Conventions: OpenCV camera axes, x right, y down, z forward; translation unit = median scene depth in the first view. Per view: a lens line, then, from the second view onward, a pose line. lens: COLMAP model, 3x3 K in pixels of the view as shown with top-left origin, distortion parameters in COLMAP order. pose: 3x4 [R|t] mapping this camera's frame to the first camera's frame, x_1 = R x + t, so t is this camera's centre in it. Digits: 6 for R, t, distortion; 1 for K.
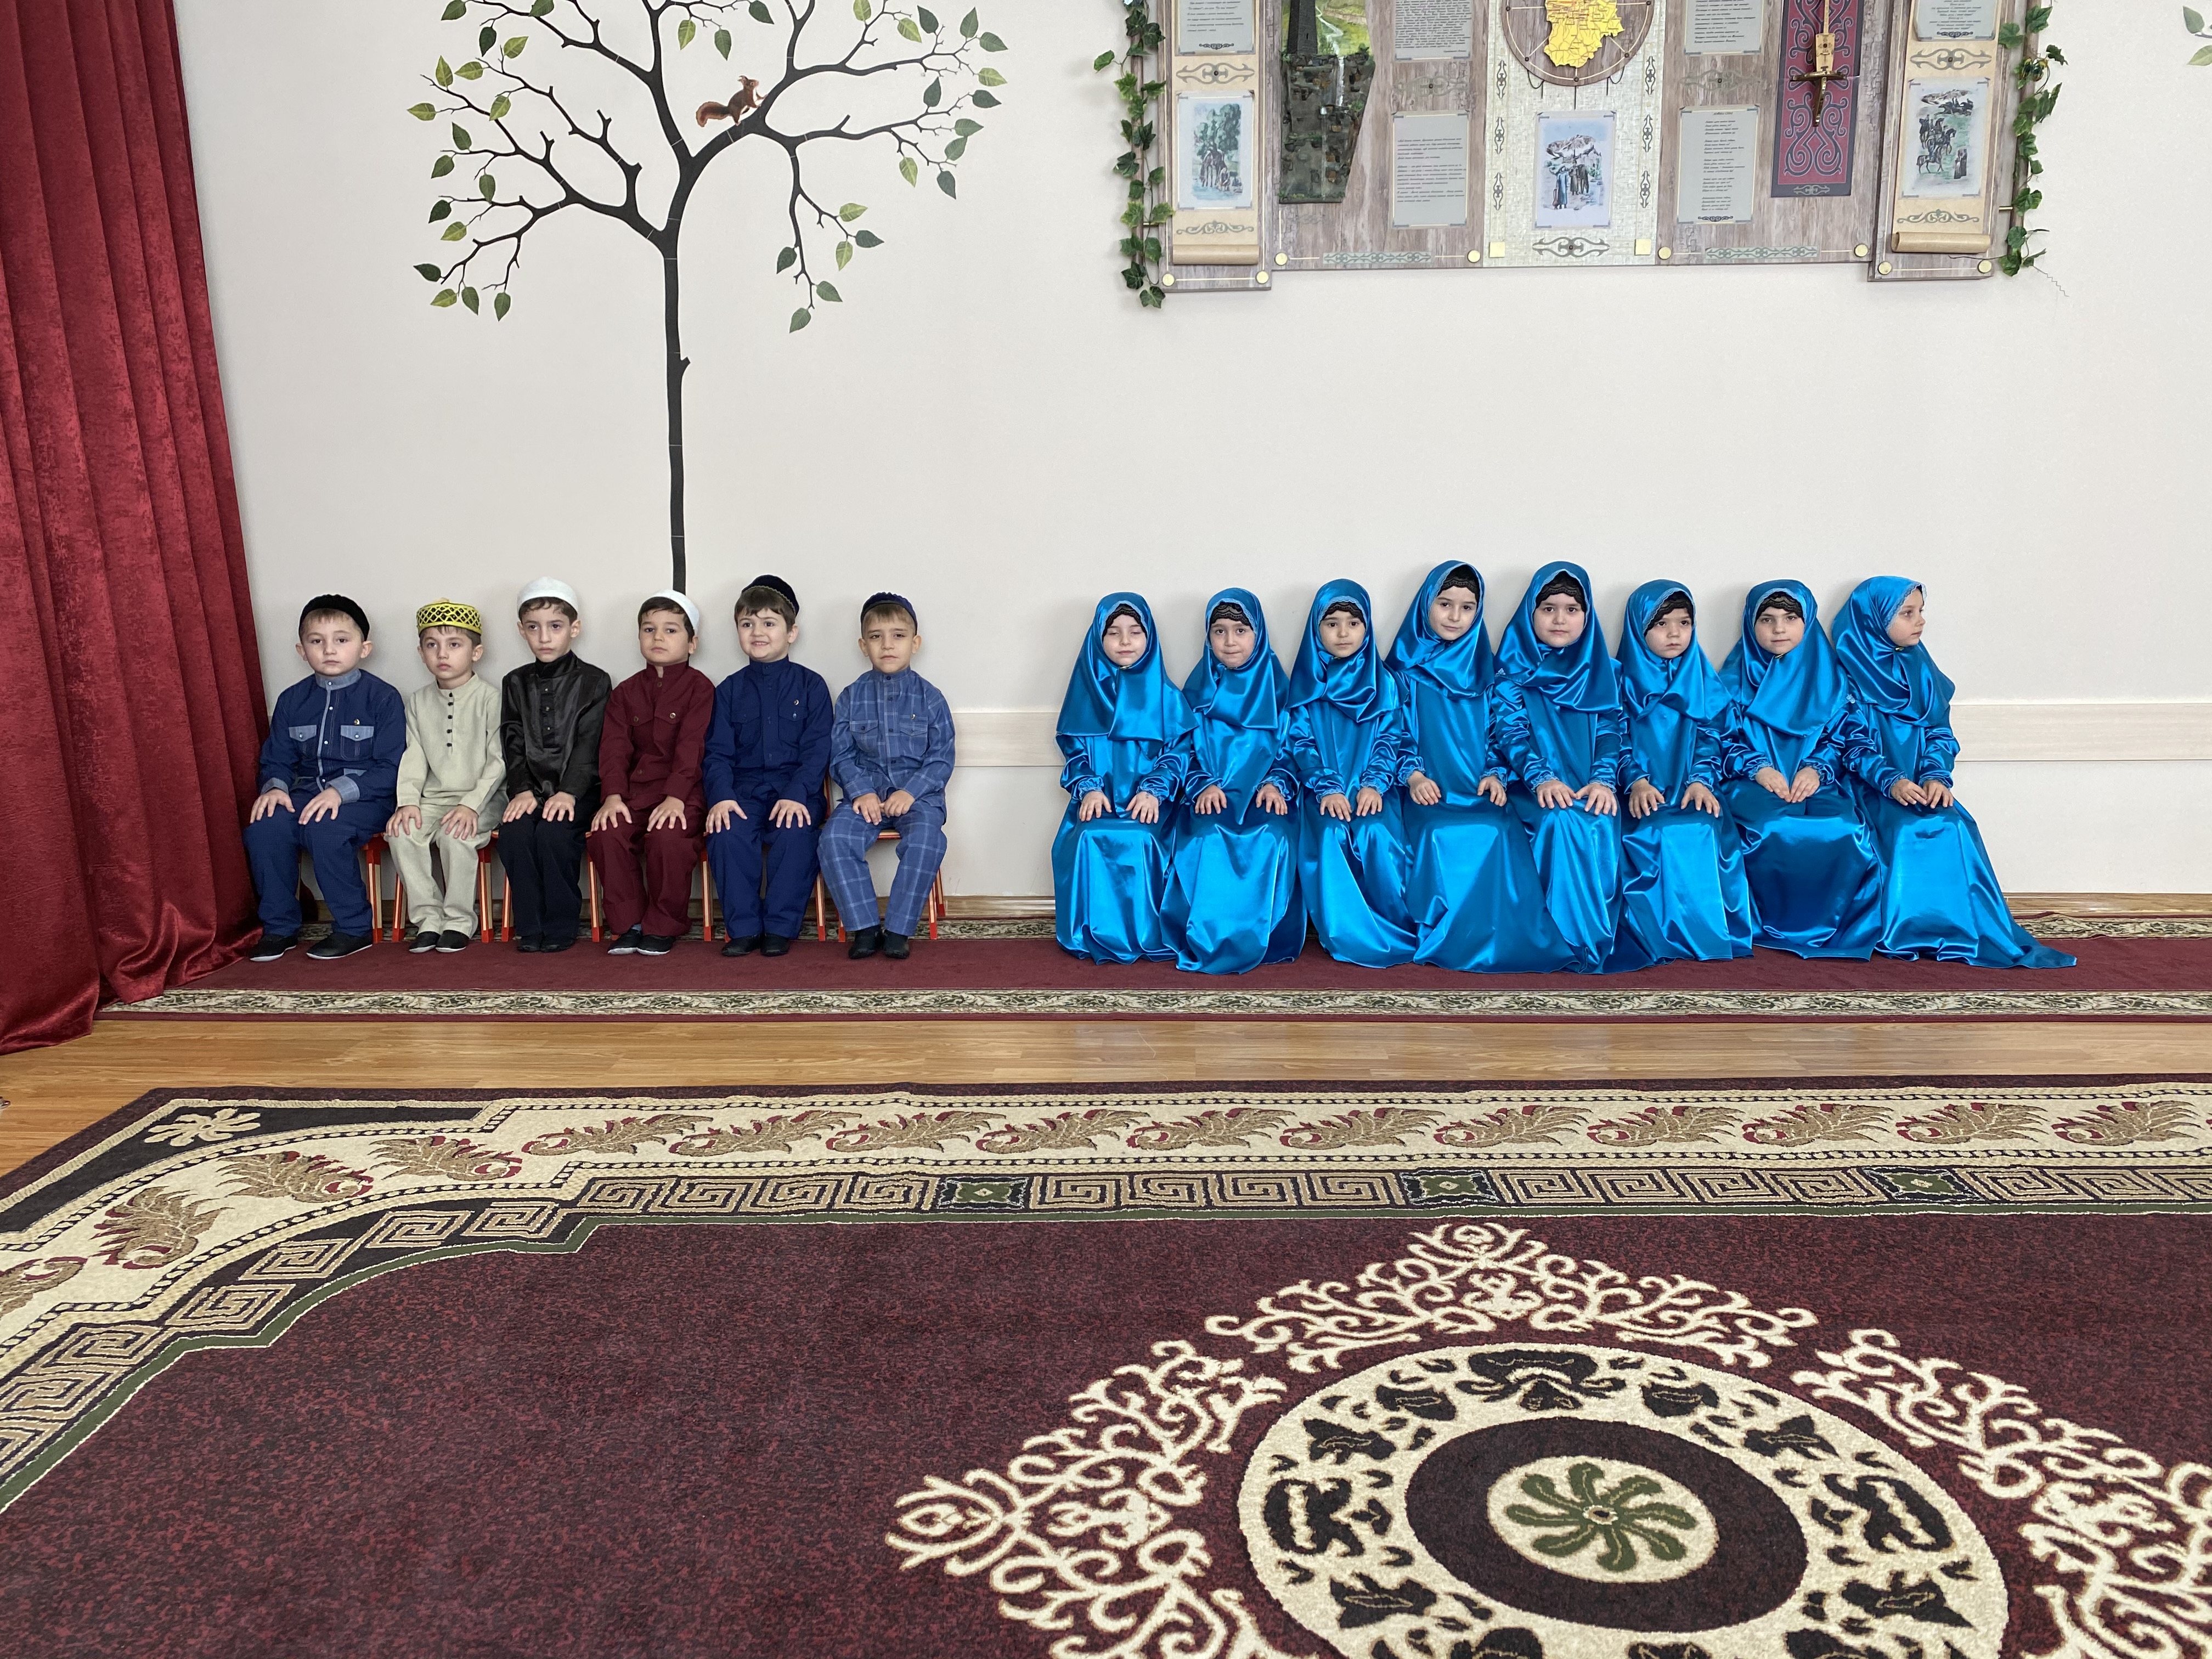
lens RADIAL K [[1685.5, 0, 1082.0], [0, 1685.5, 792.8], [0, 0, 1]] dist [0.004567, -0.014800]
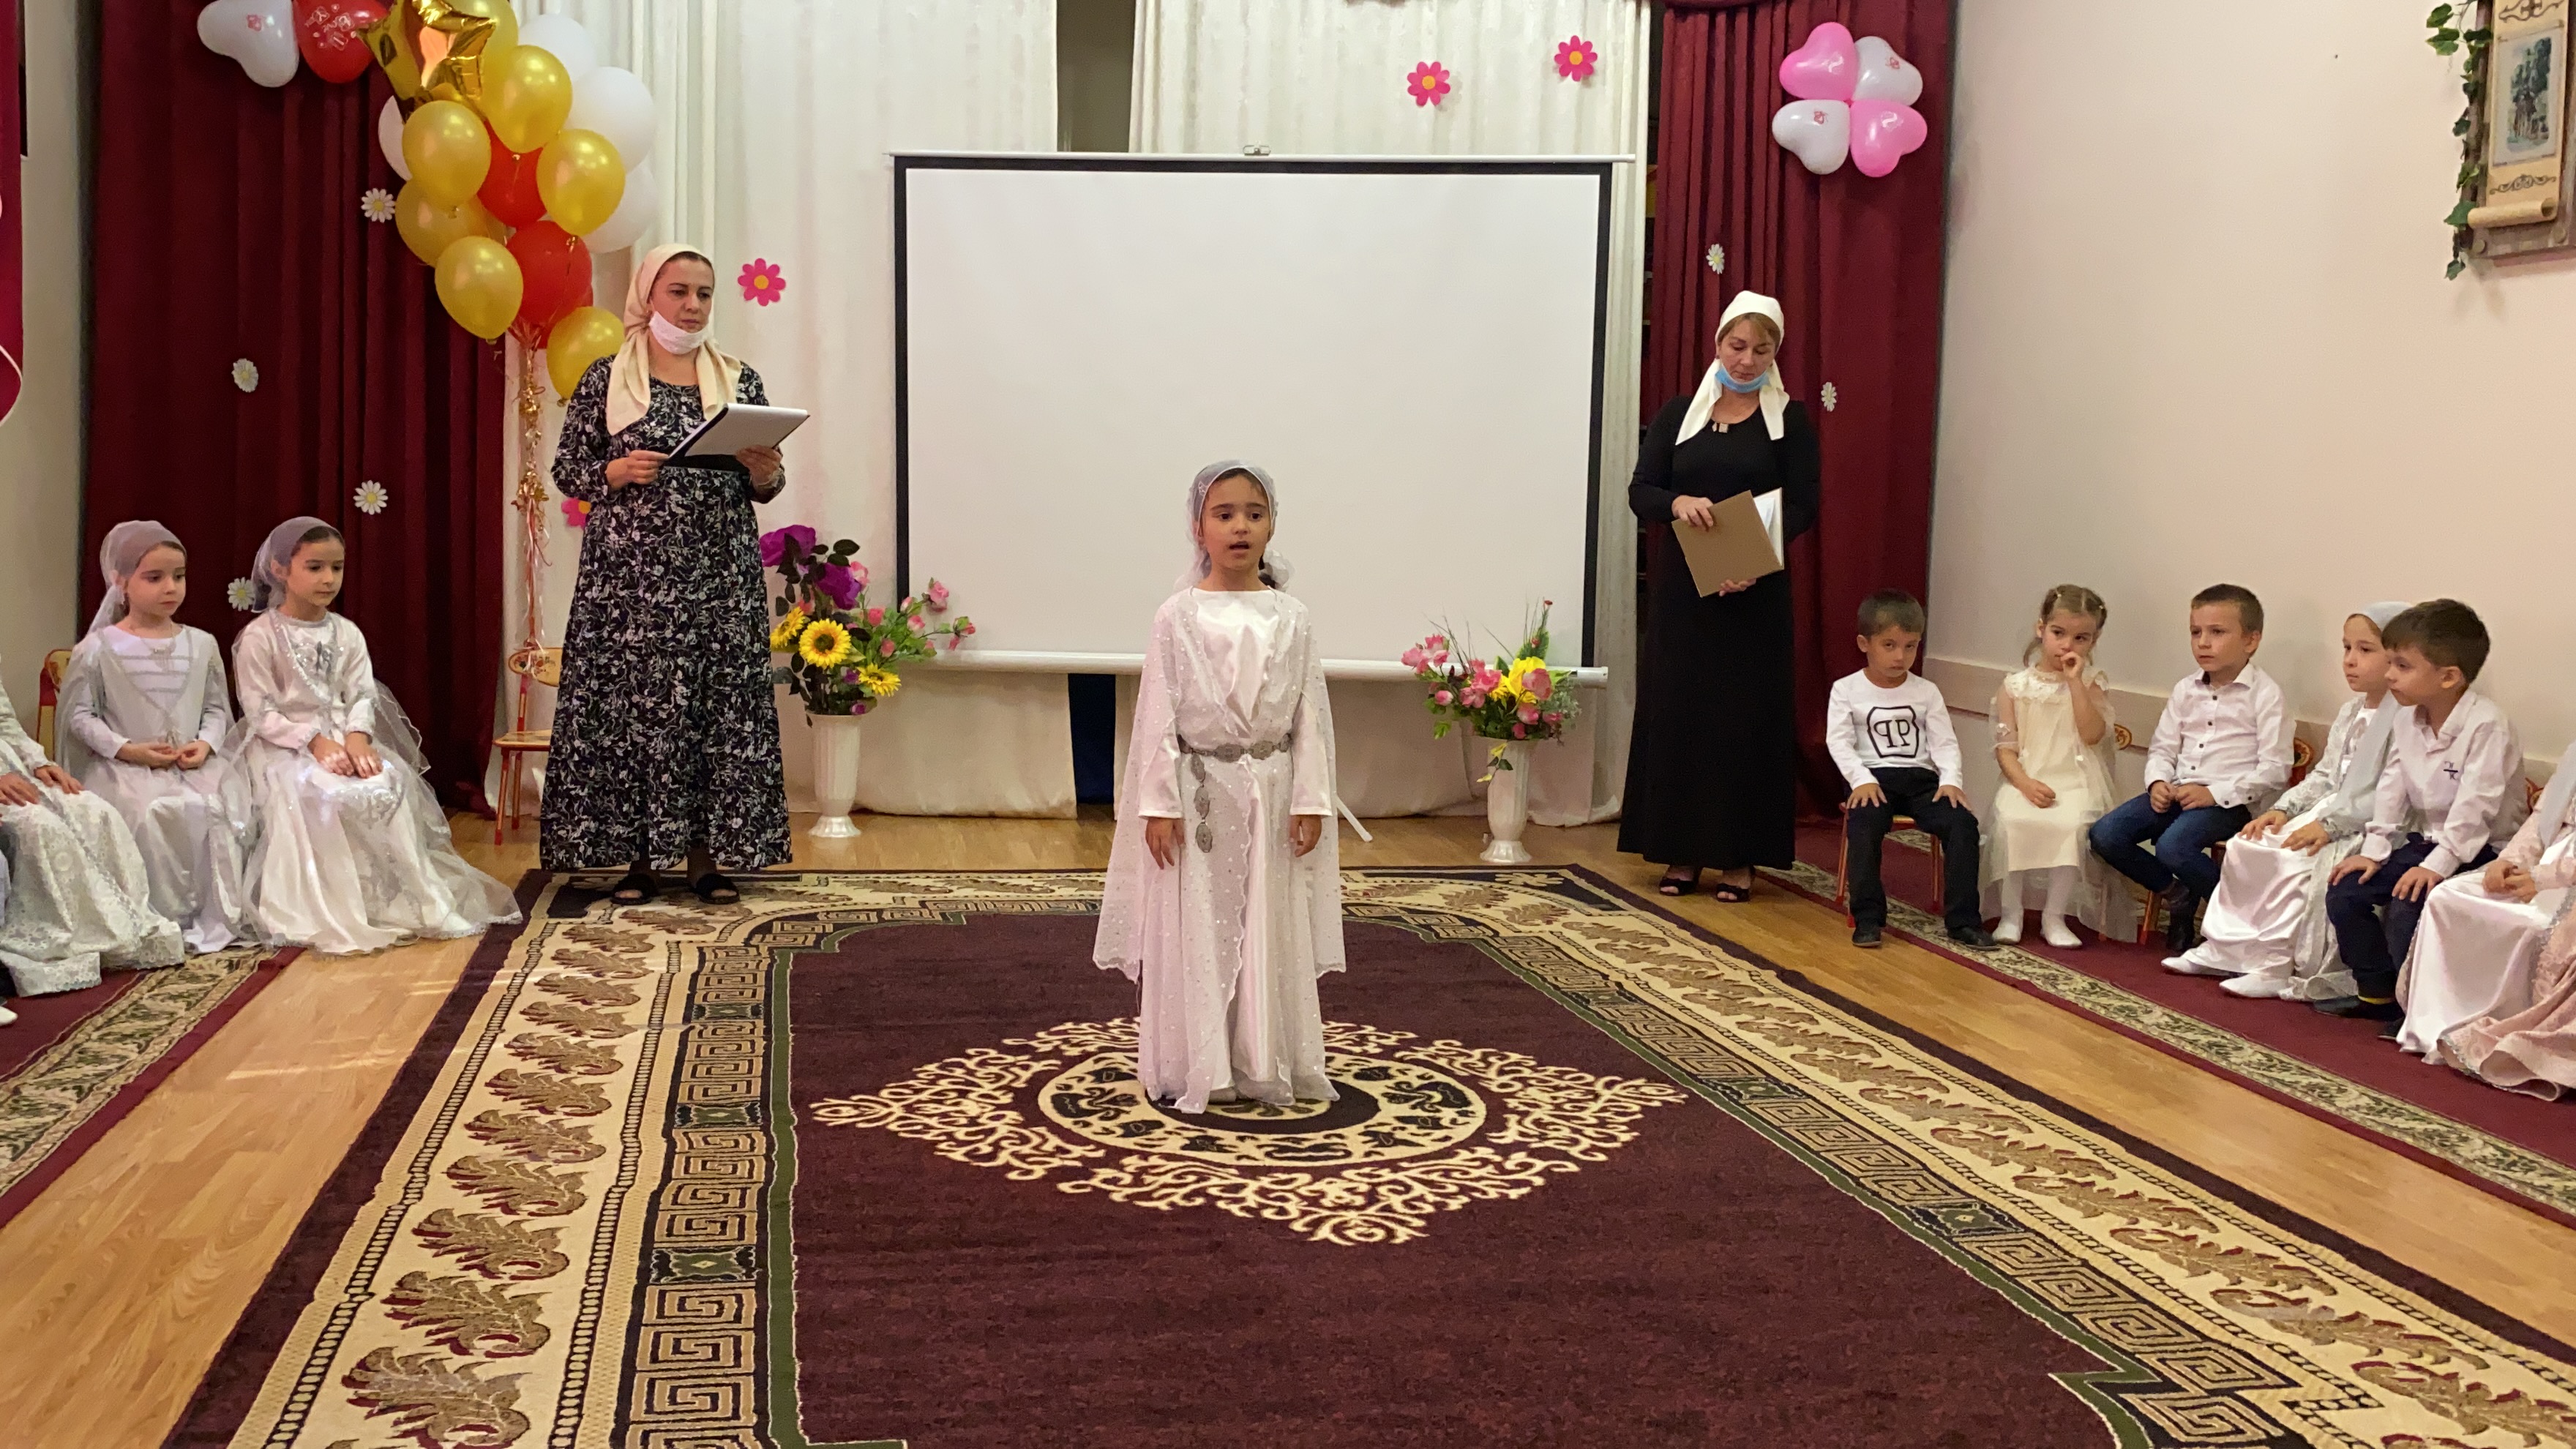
lens RADIAL K [[2206.3, 0, 1298.9], [0, 2206.3, 664.9], [0, 0, 1]] dist [0.039144, -0.082693]
pose [[0.258446, 0.096471, -0.961197, 1.966300], [-0.187231, 0.981136, 0.048130, -0.076681], [0.947708, 0.167527, 0.271633, 0.327929]]
